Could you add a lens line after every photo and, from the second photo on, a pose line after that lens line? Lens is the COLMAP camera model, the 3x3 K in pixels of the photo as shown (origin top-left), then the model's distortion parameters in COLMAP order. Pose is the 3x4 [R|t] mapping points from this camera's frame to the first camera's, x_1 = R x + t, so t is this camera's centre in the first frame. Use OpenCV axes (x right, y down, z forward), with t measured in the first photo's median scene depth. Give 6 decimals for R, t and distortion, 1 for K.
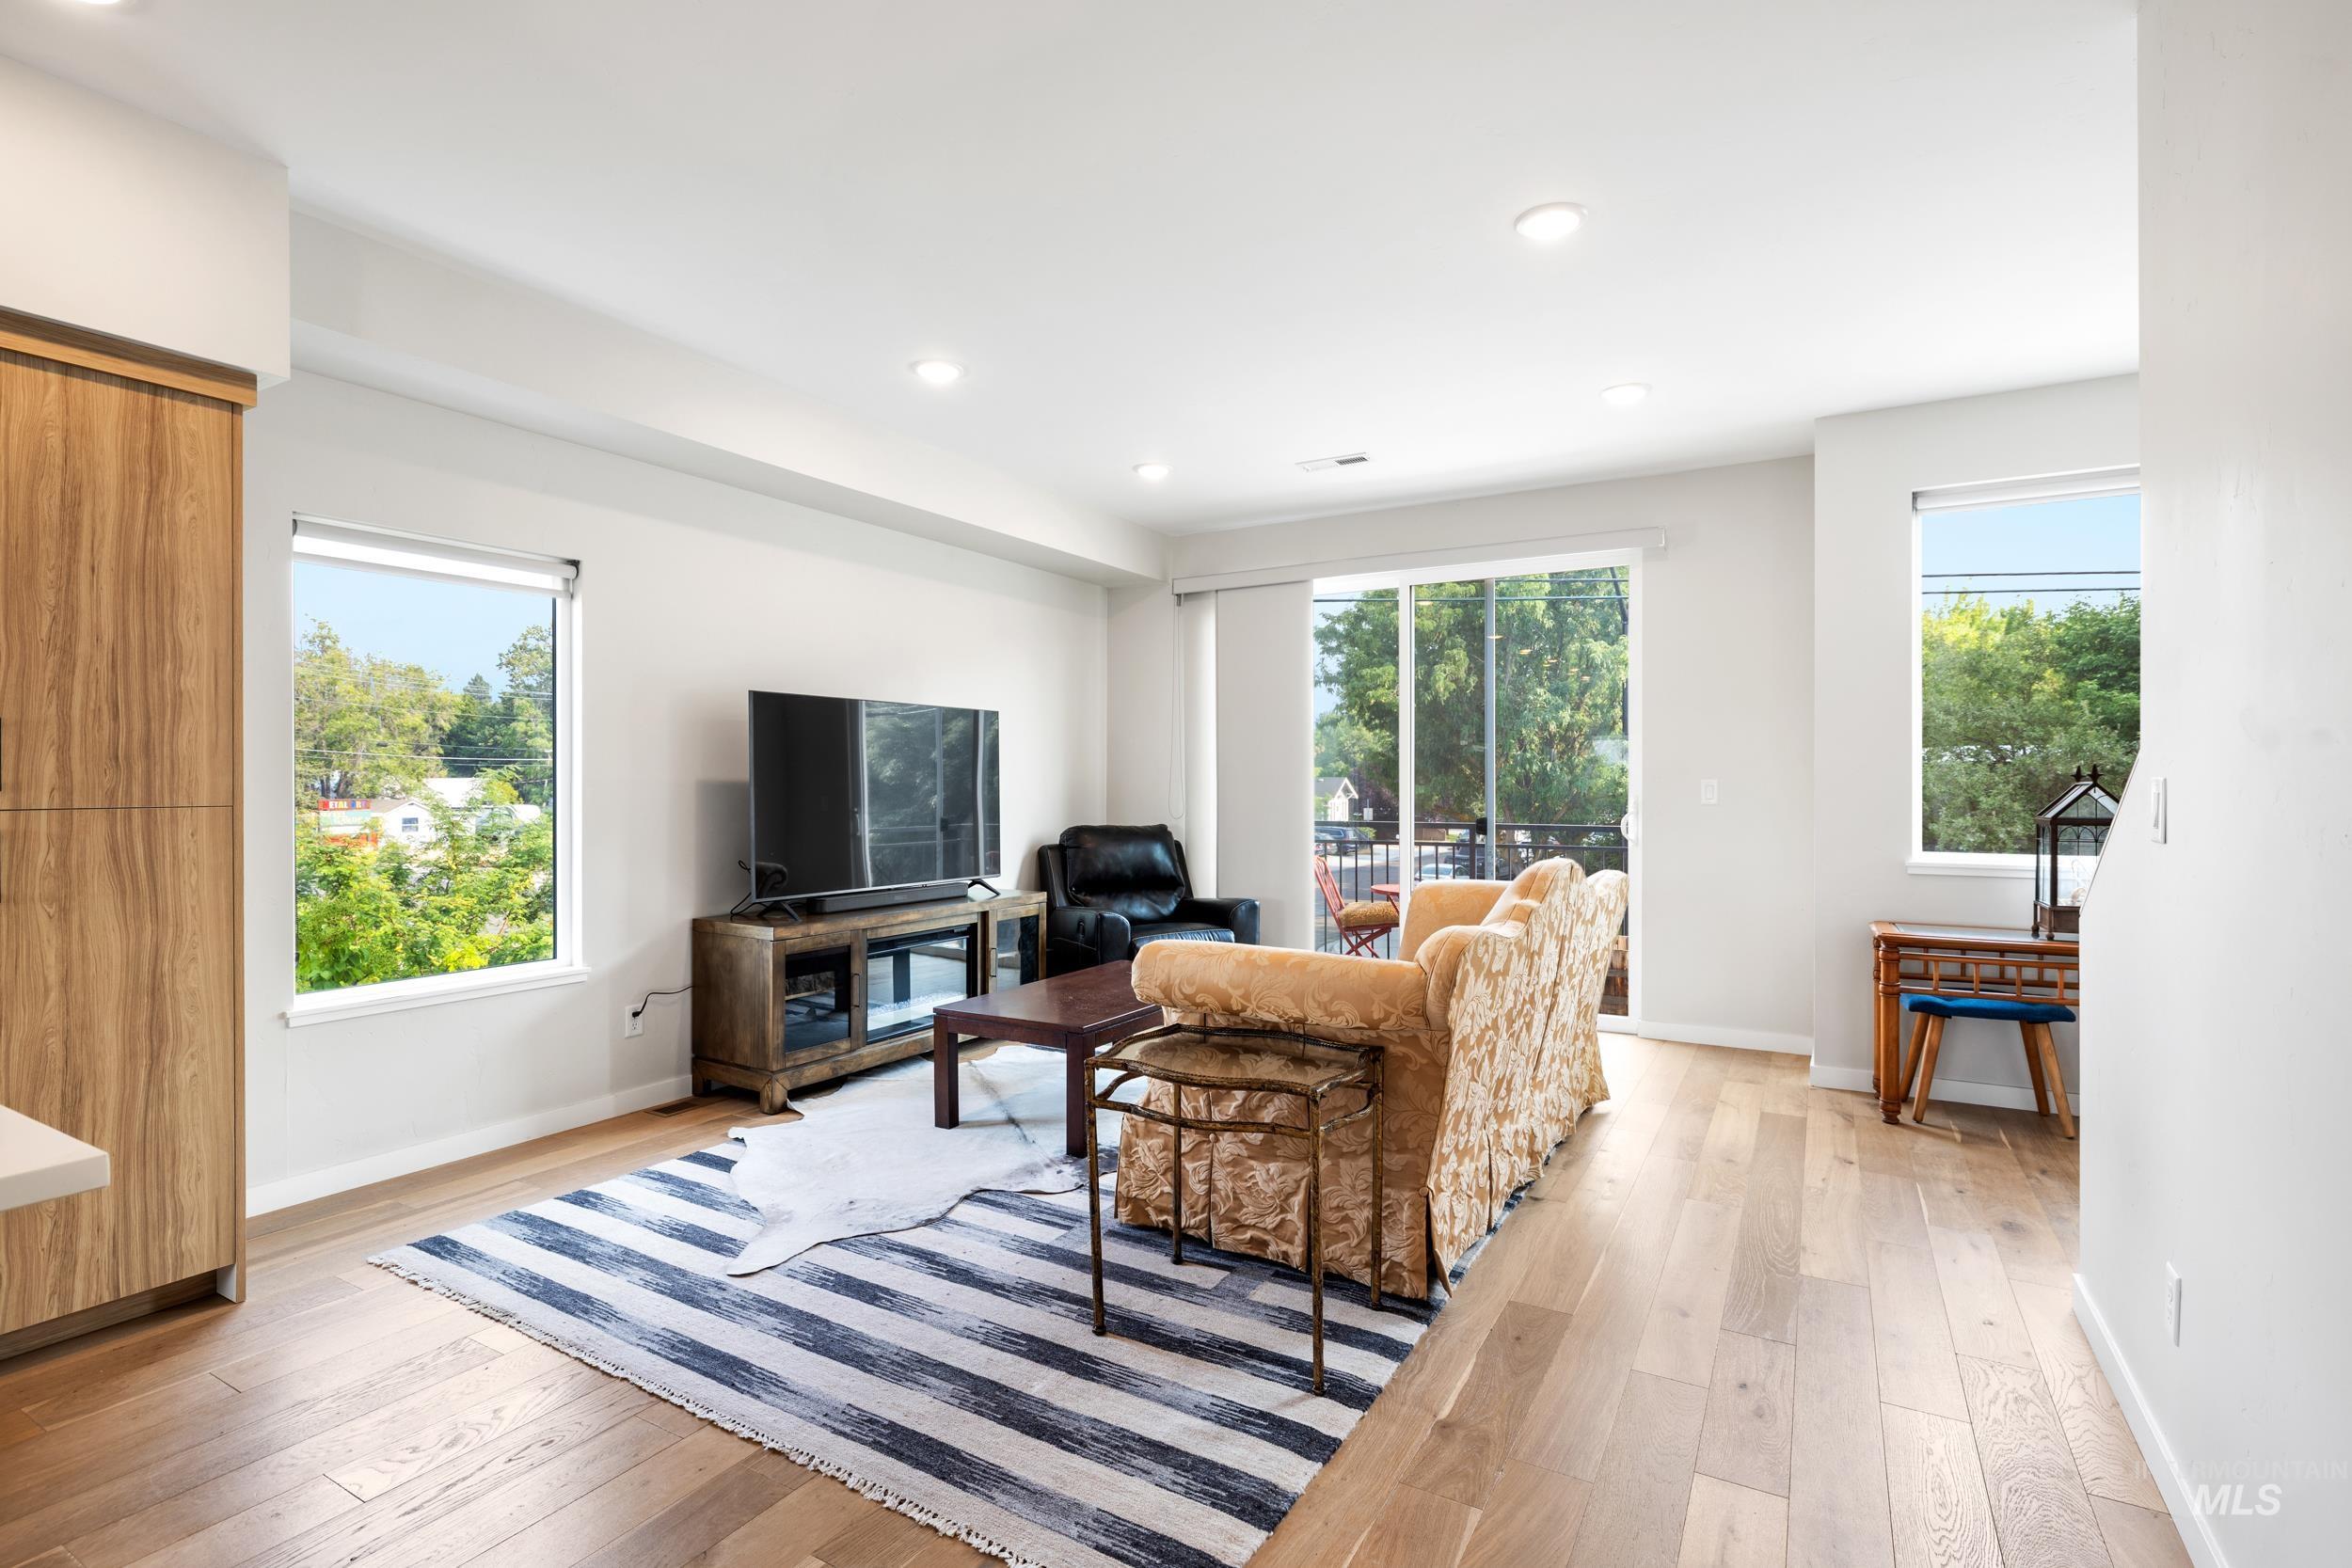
lens RADIAL K [[1130.5, 0, 1201.0], [0, 1130.5, 780.5], [0, 0, 1]] dist [-0.008185, -0.000363]
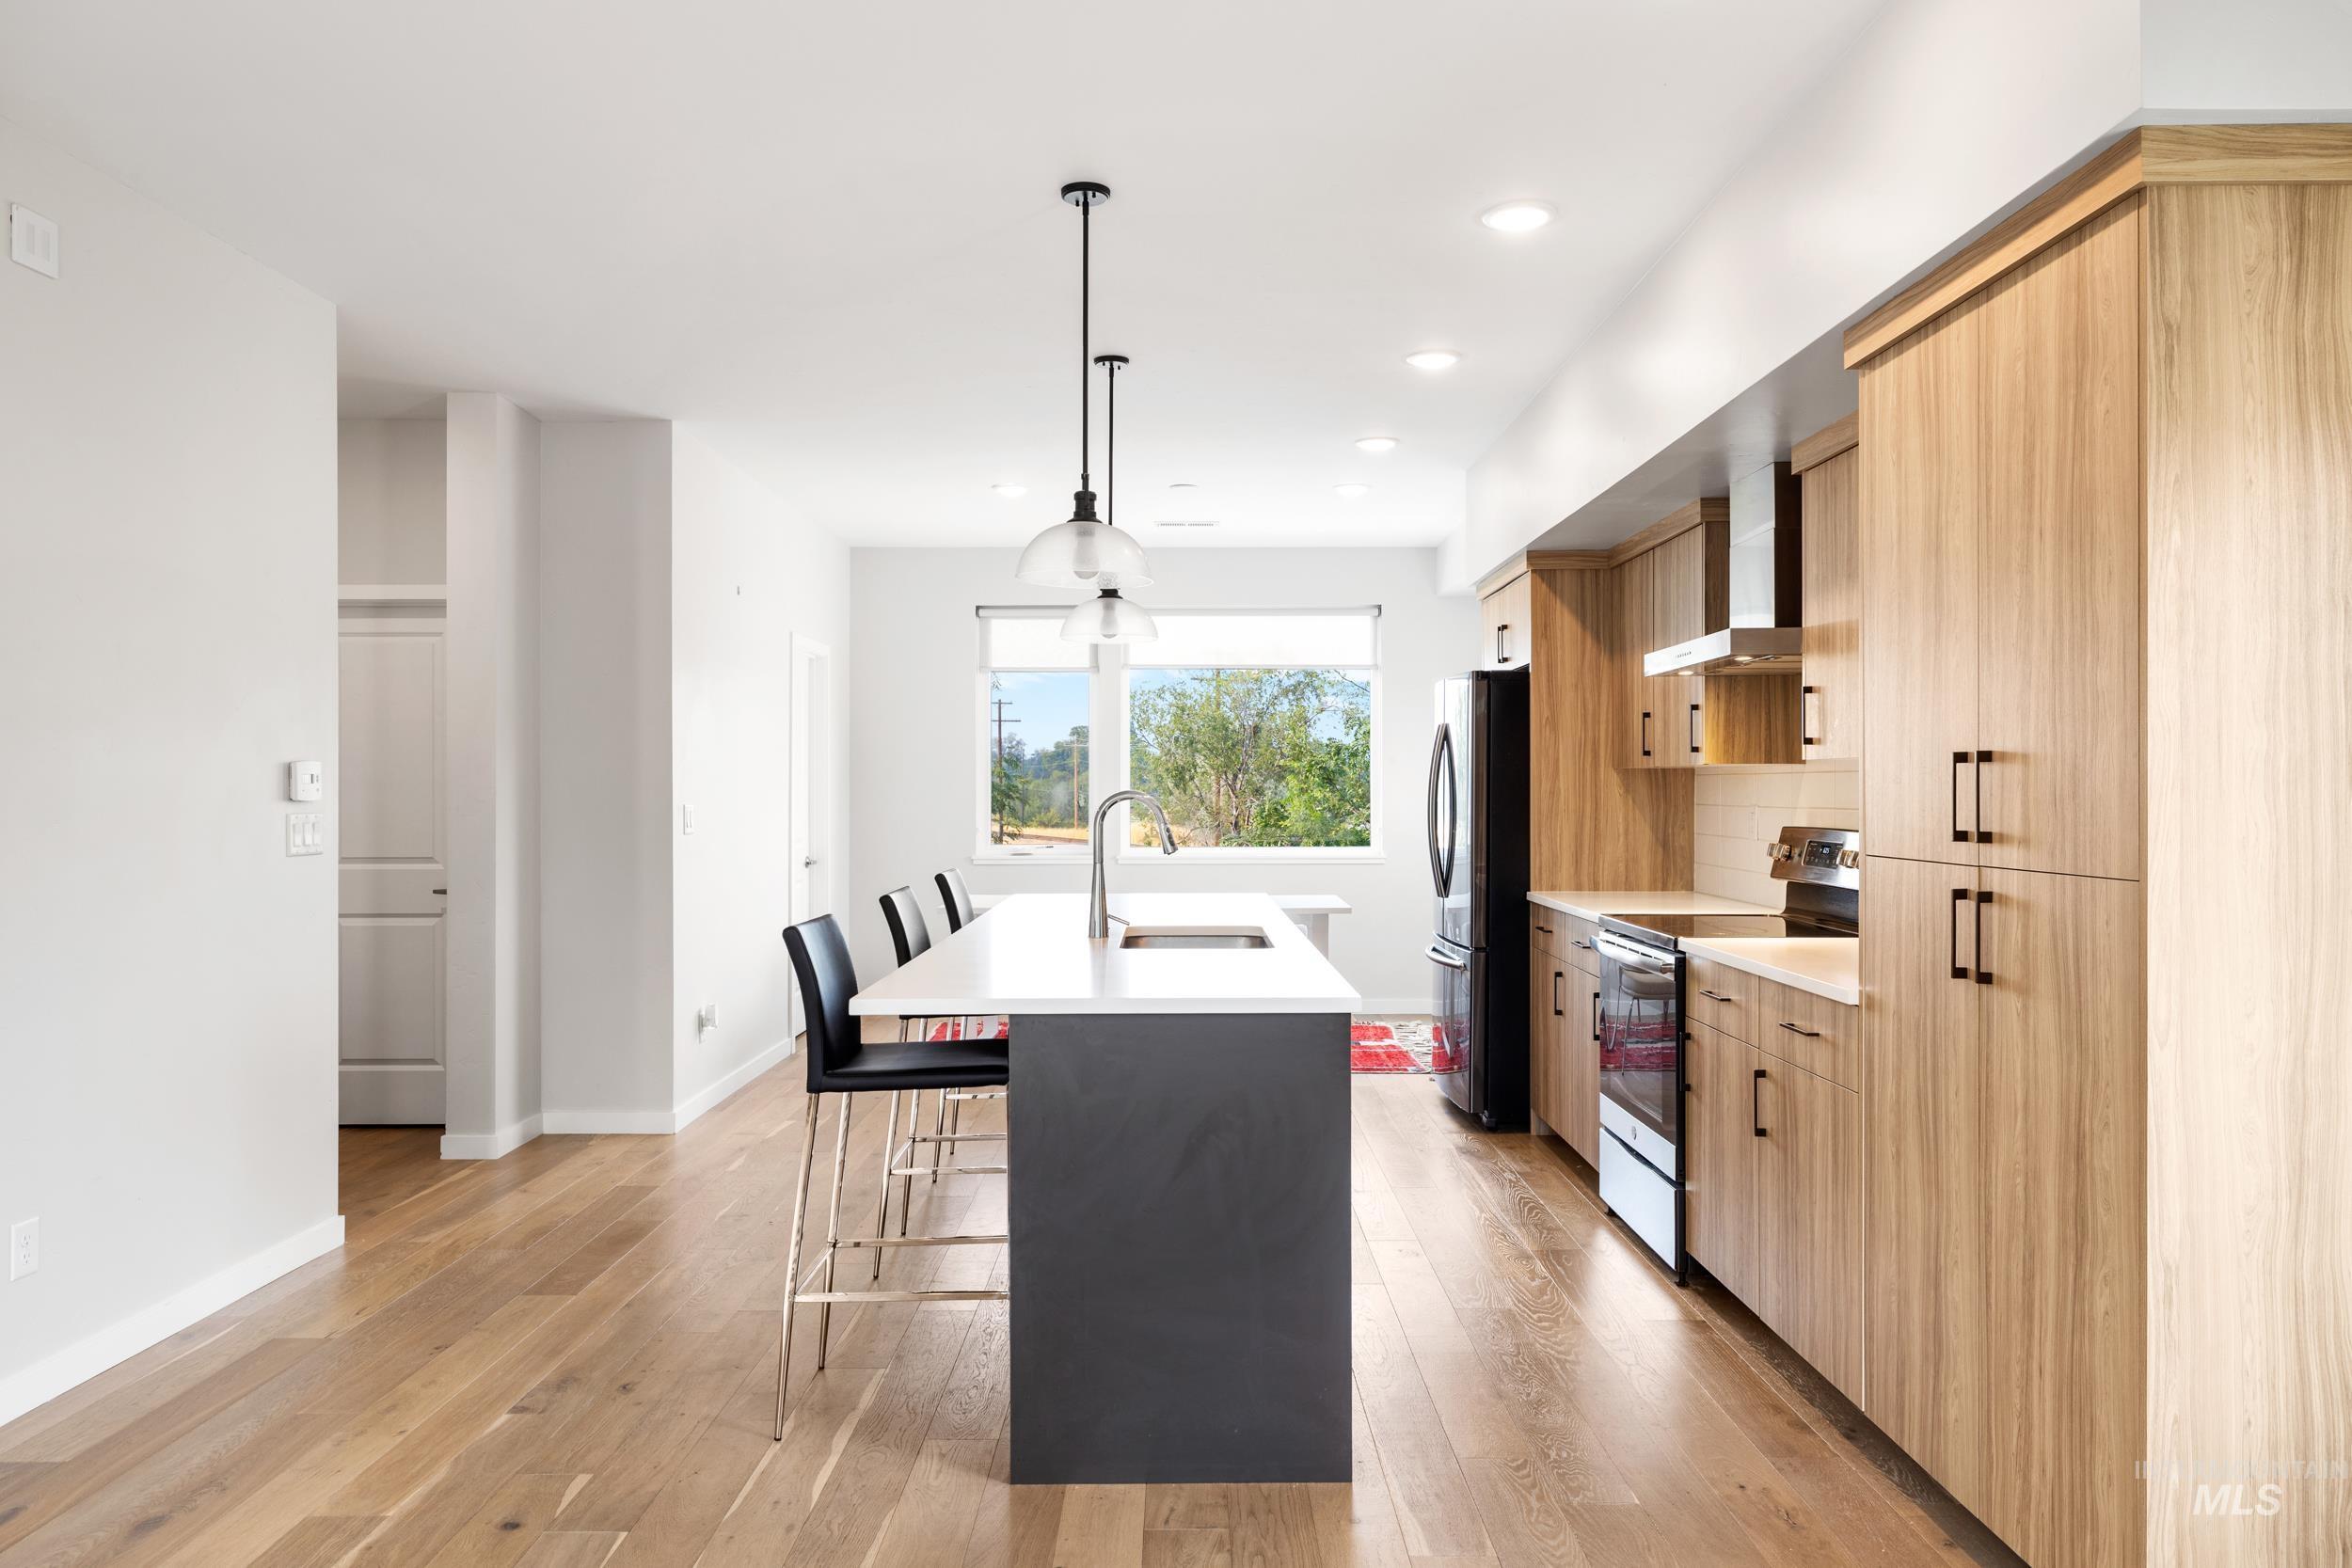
lens RADIAL K [[1542.2, 0, 1190.6], [0, 1542.2, 793.7], [0, 0, 1]] dist [-0.003349, 0.007797]
pose [[-0.872413, 0.001477, -0.488768, -0.037151], [-0.000960, 0.999988, 0.004736, -0.024067], [0.488769, 0.004601, -0.872401, 1.343349]]
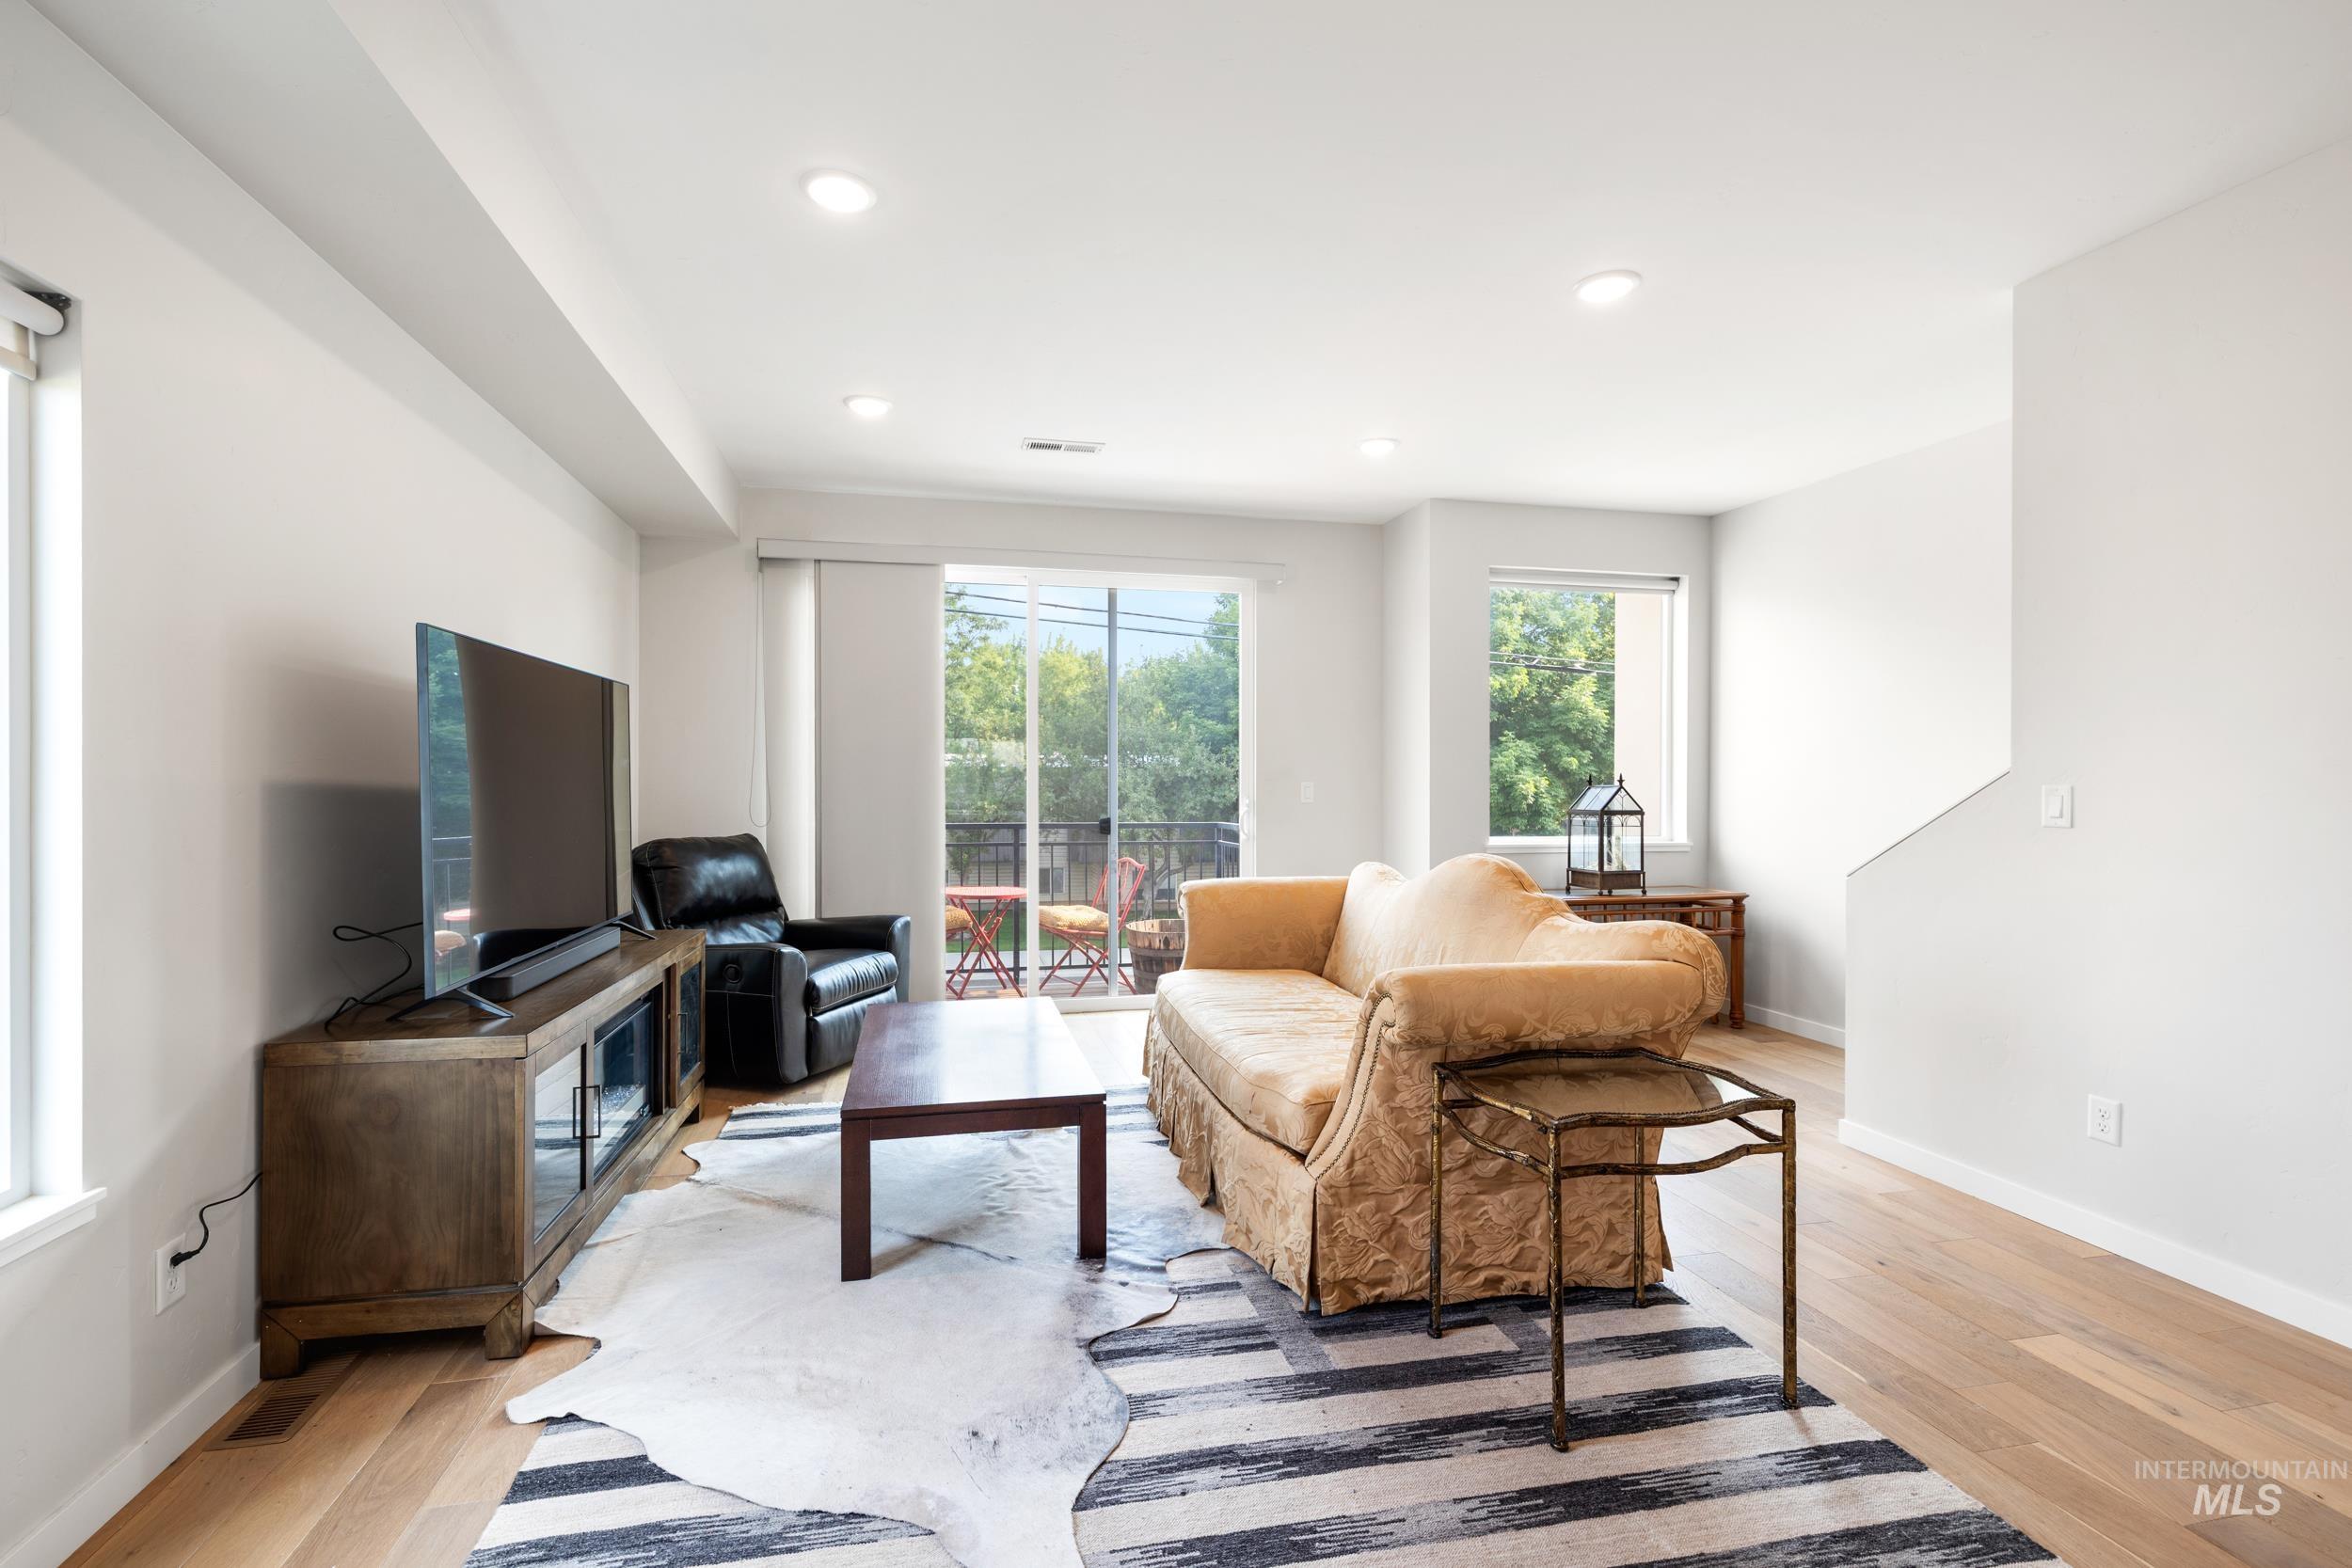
lens RADIAL K [[1015.8, 0, 1167.4], [0, 1015.8, 781.3], [0, 0, 1]] dist [0.001356, -0.000169]
pose [[0.734284, 0.002488, 0.678838, -0.709823], [-0.004294, 0.999990, 0.000979, -0.003595], [-0.678828, -0.003634, 0.734288, 0.561765]]
